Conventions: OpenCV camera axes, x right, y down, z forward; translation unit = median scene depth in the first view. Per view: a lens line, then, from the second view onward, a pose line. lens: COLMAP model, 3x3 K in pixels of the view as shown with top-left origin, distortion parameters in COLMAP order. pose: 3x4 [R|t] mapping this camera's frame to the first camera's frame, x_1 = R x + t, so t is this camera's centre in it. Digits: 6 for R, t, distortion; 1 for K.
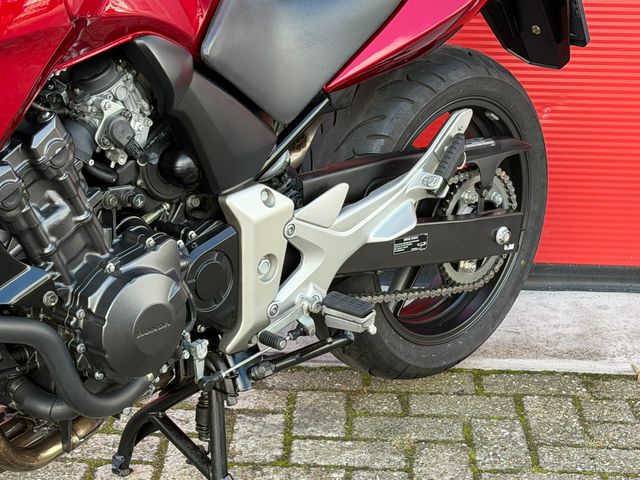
lens RADIAL K [[1419.3, 0, 320.0], [0, 1419.3, 240.0], [0, 0, 1]] dist [0.126284, 0.243037]
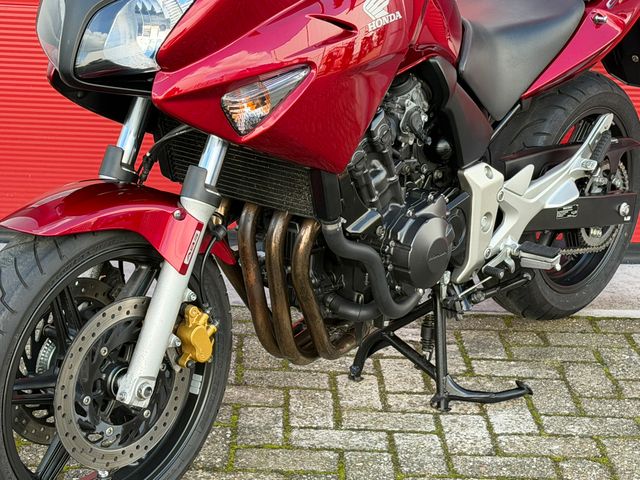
lens RADIAL K [[1419.3, 0, 320.0], [0, 1419.3, 240.0], [0, 0, 1]] dist [0.126284, 0.243037]
pose [[0.998781, 0.001771, 0.049328, -0.275338], [-0.000362, 0.999592, -0.028569, 0.078638], [-0.049359, 0.028516, 0.998374, -0.408899]]
